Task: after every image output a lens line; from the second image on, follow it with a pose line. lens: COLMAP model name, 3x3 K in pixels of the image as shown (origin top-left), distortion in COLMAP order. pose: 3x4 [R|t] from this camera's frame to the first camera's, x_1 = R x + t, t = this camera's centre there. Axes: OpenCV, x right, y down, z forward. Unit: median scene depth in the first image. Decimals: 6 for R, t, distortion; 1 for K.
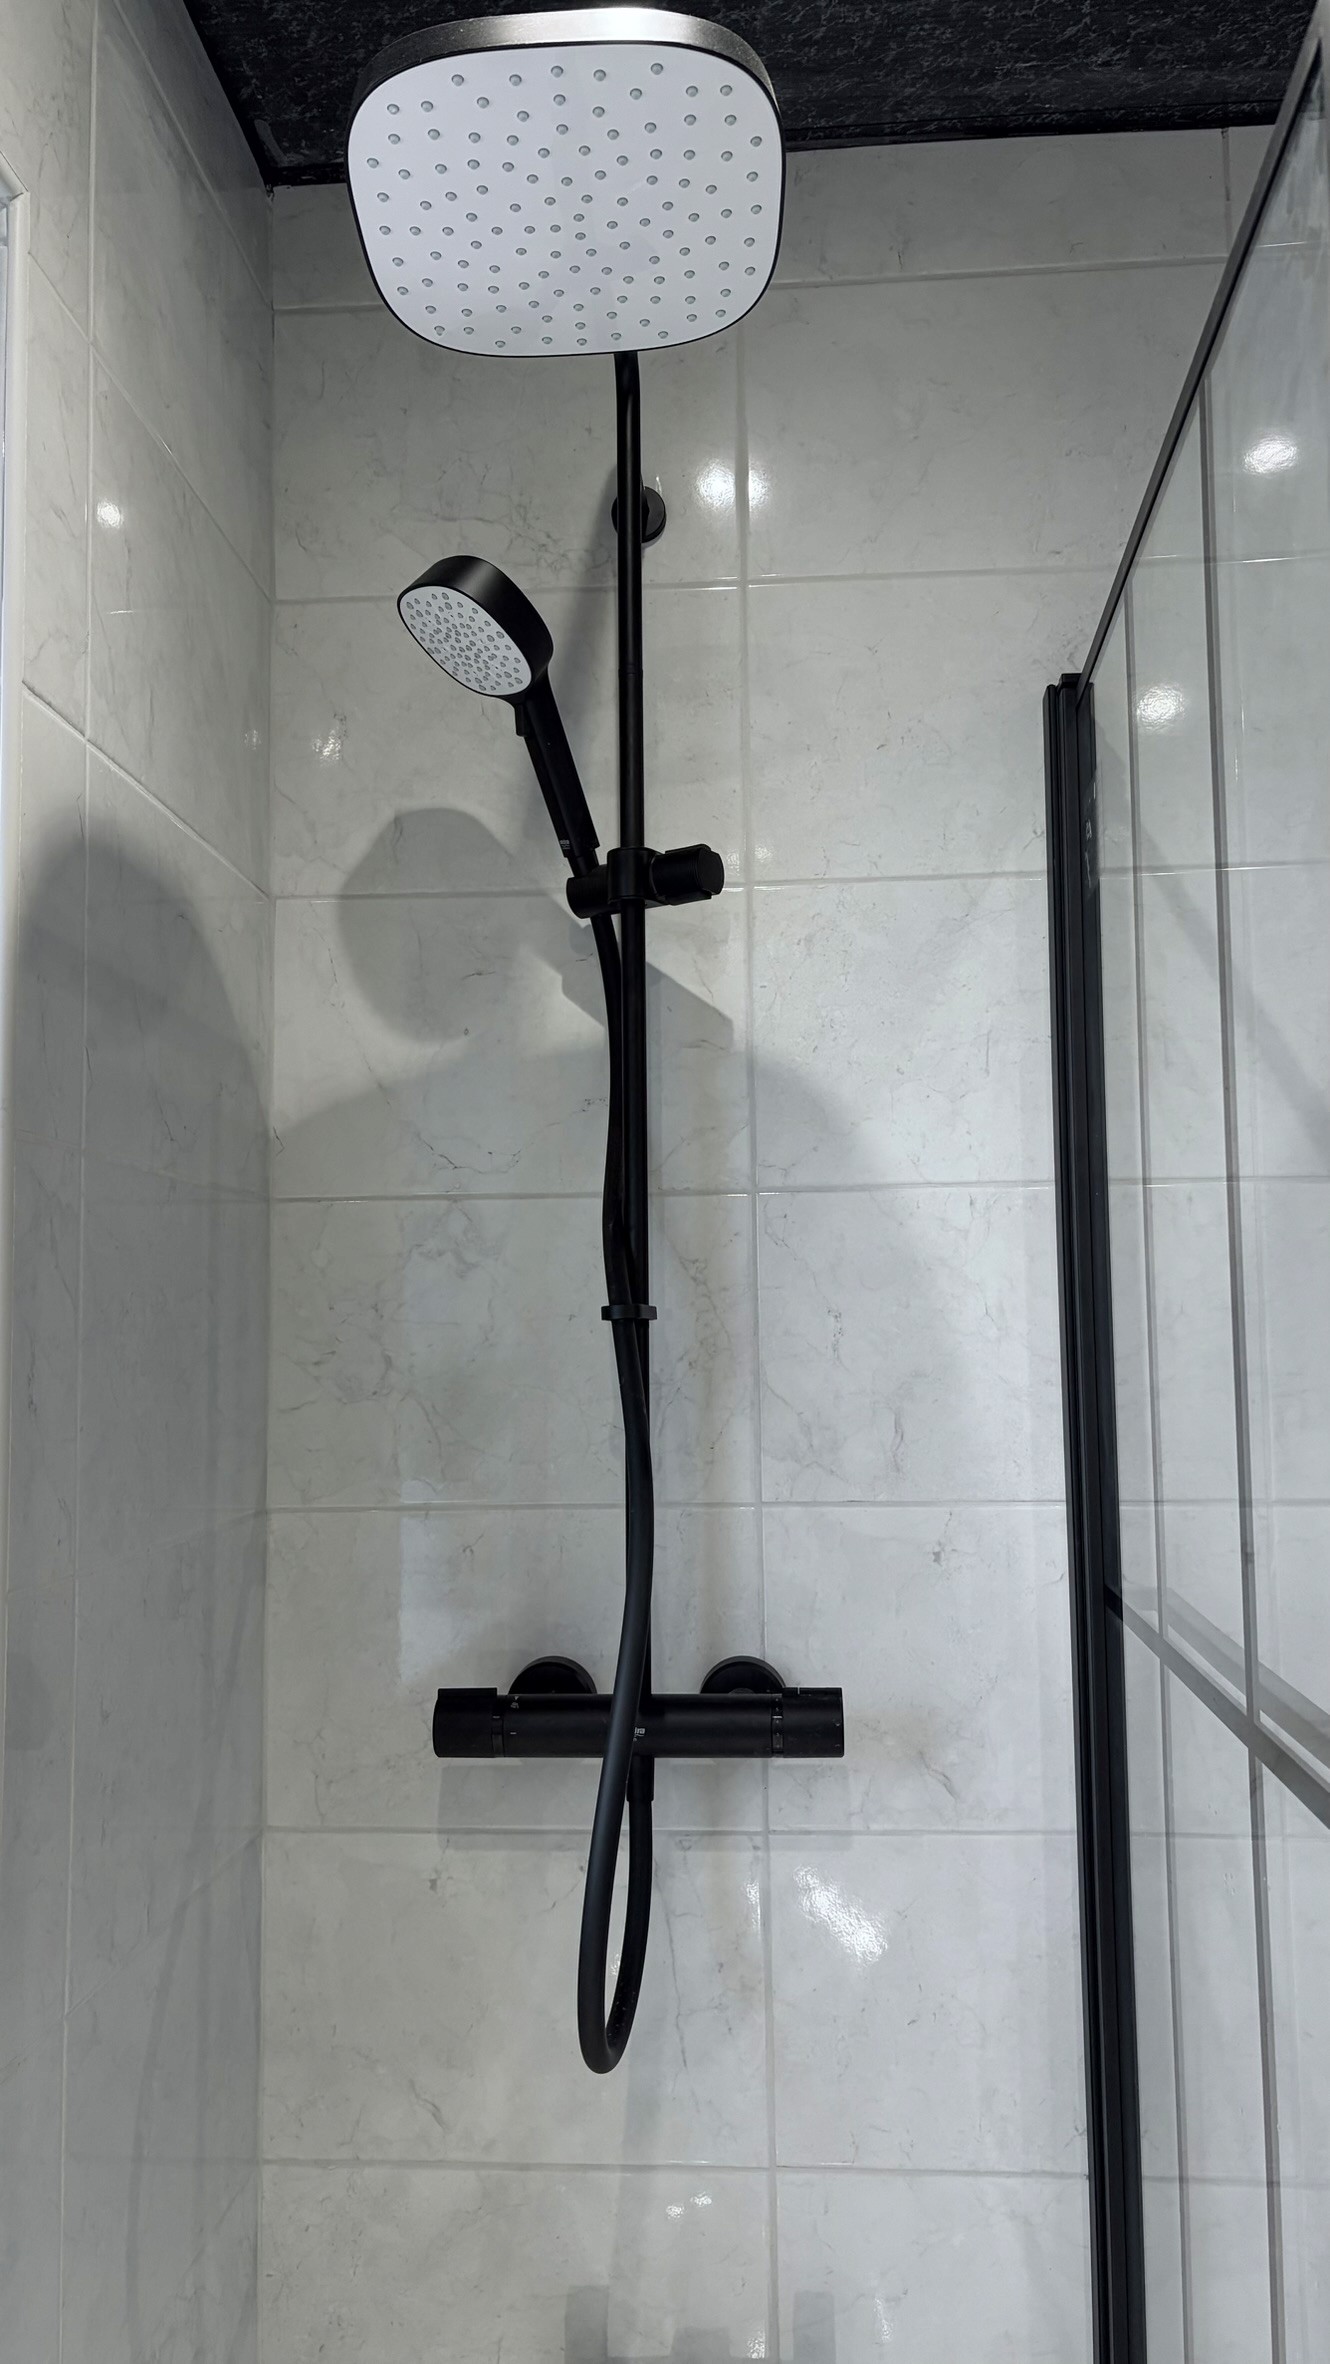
lens RADIAL K [[1844.1, 0, 718.6], [0, 1844.1, 1175.2], [0, 0, 1]] dist [-0.020189, -0.009737]
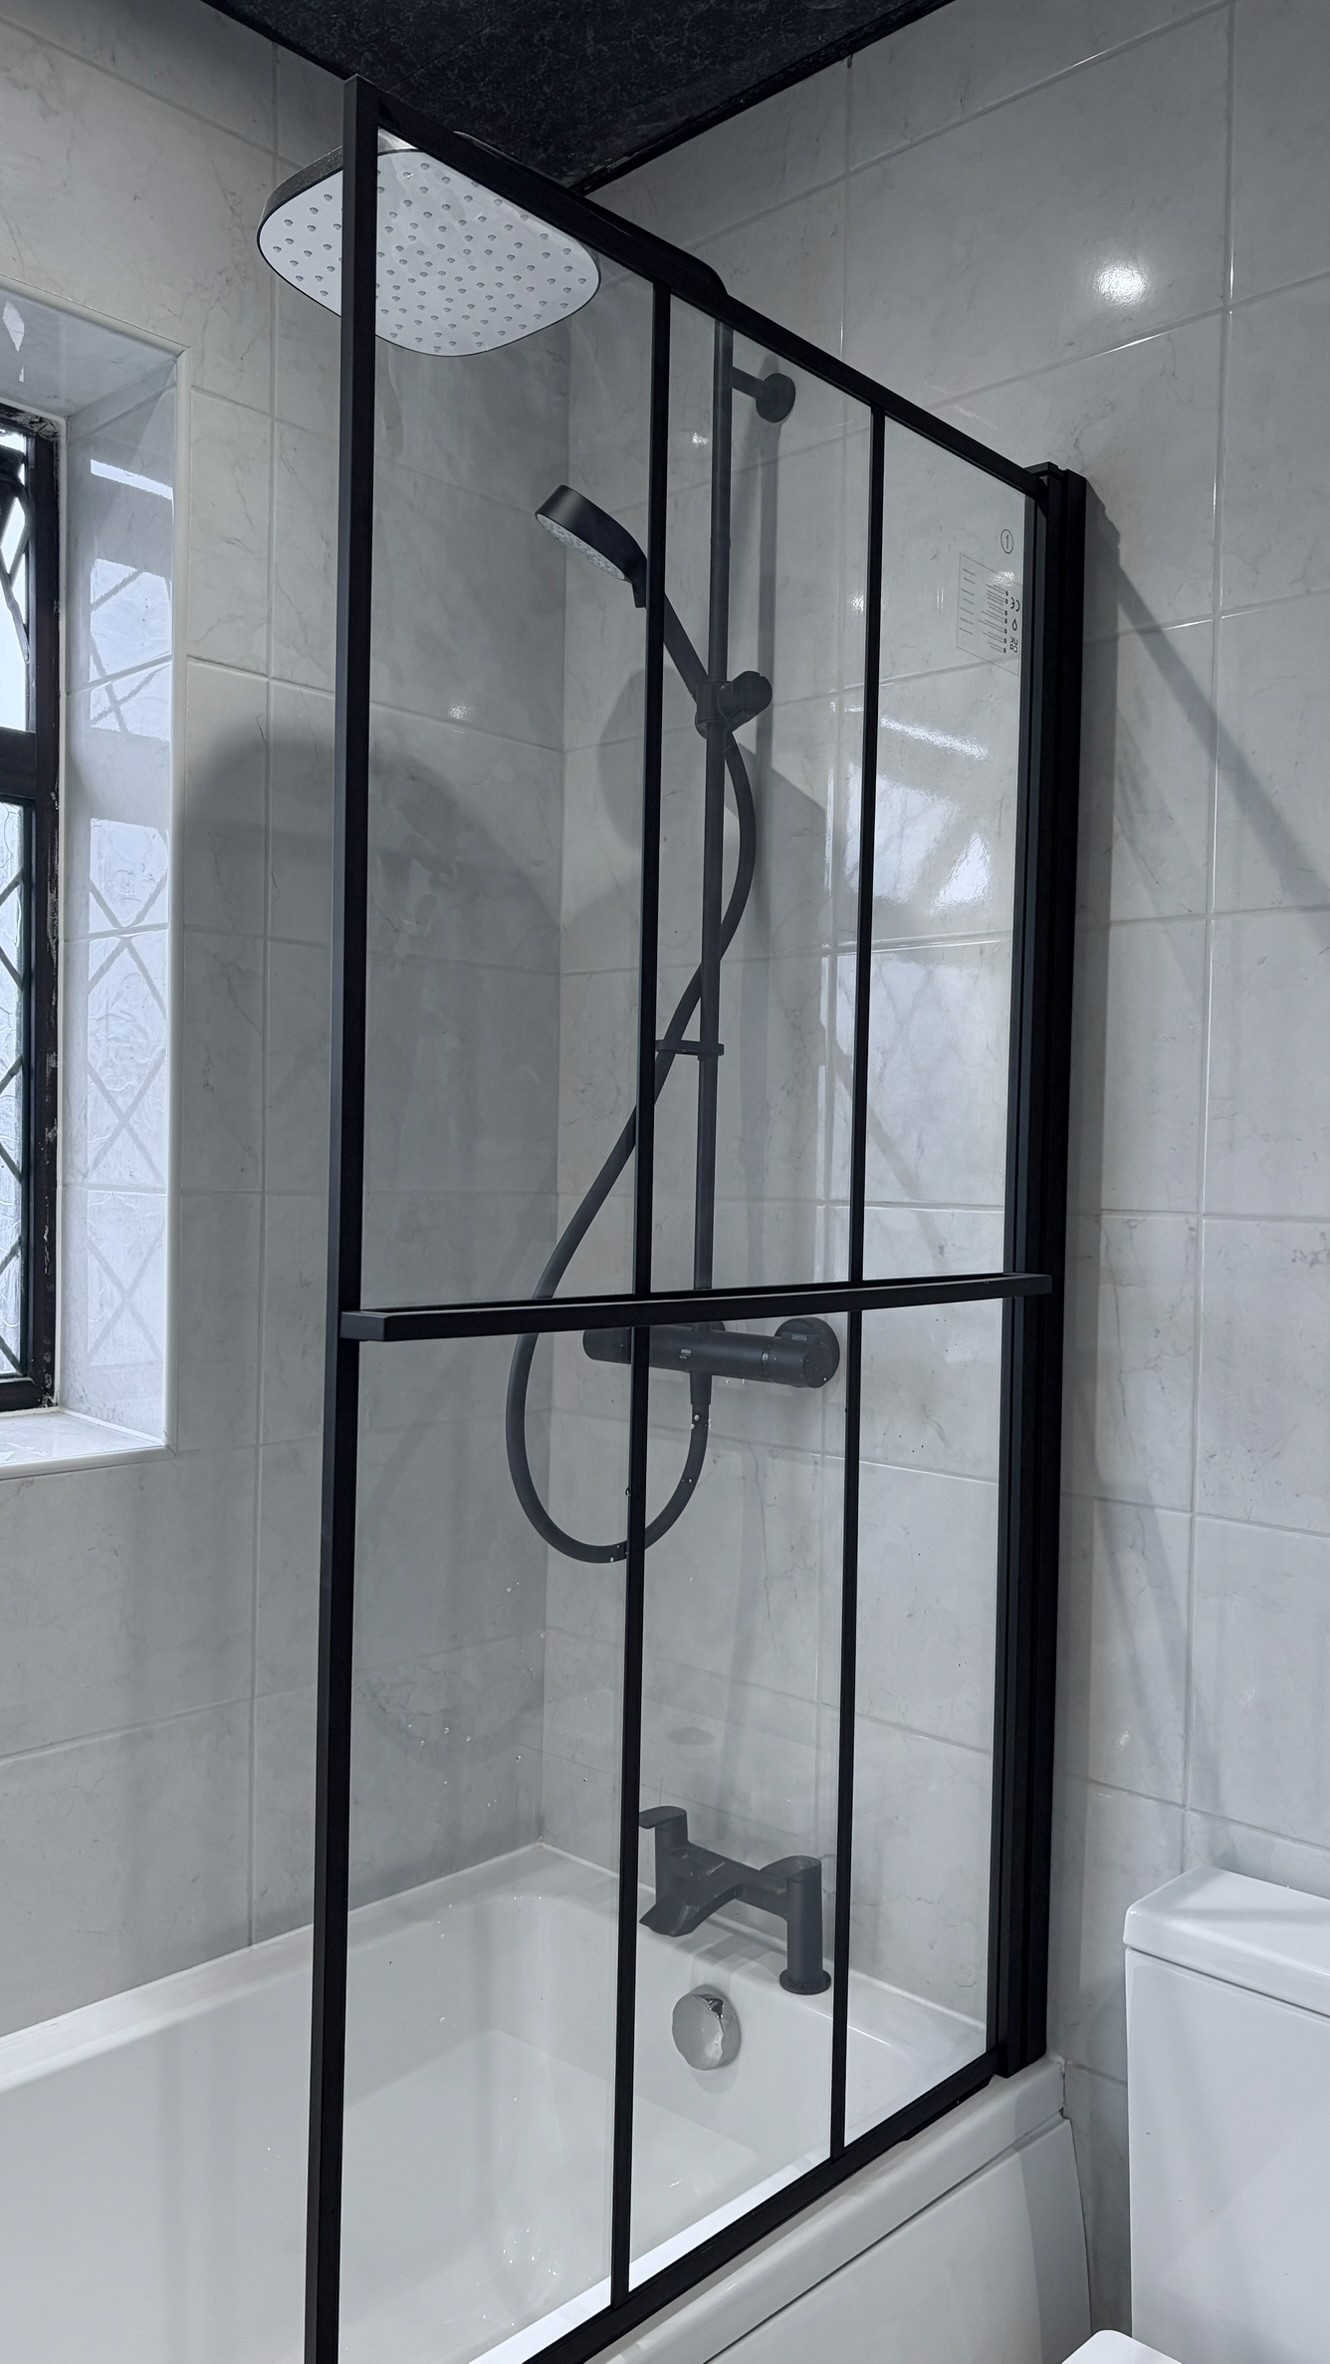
lens RADIAL K [[1773.3, 0, 676.9], [0, 1773.3, 1208.0], [0, 0, 1]] dist [0.049915, -0.068657]
pose [[0.775819, 0.044558, -0.629380, 0.711711], [0.038193, 0.992358, 0.117335, 0.035984], [0.629799, -0.115068, 0.768188, -0.002457]]
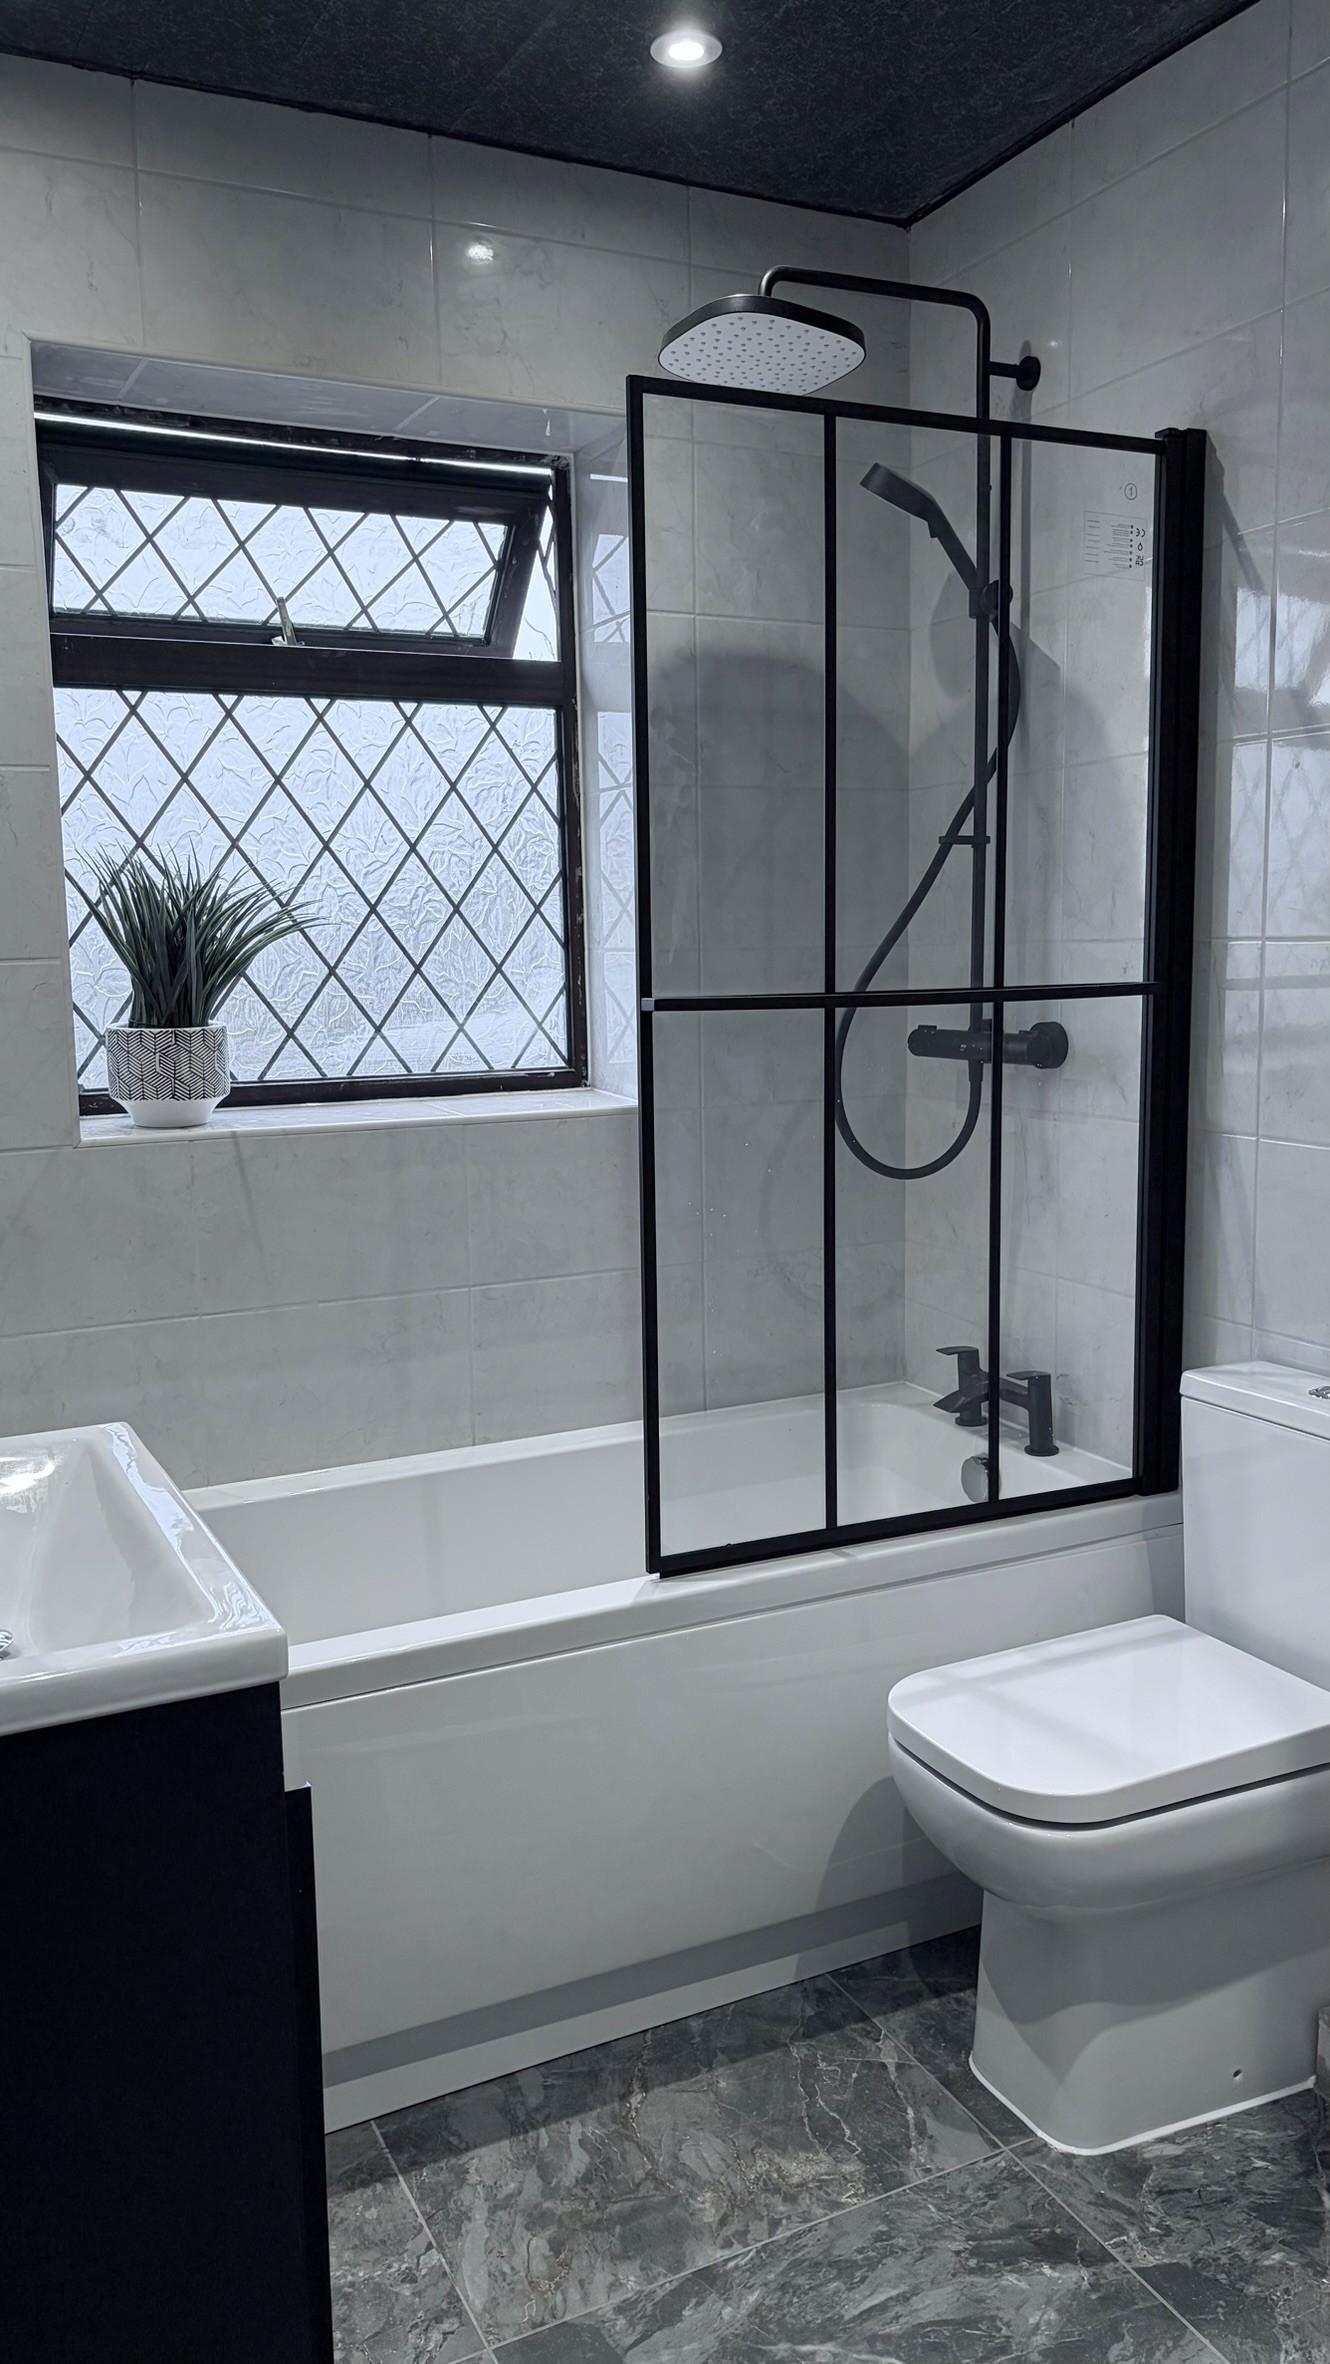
lens RADIAL K [[1755.8, 0, 665.0], [0, 1755.8, 1182.0], [0, 0, 1]] dist [0.029034, -0.014867]
pose [[0.512746, 0.120918, -0.849982, 1.356674], [0.102021, 0.974436, 0.200166, 0.018991], [0.852457, -0.189351, 0.487302, -0.252763]]
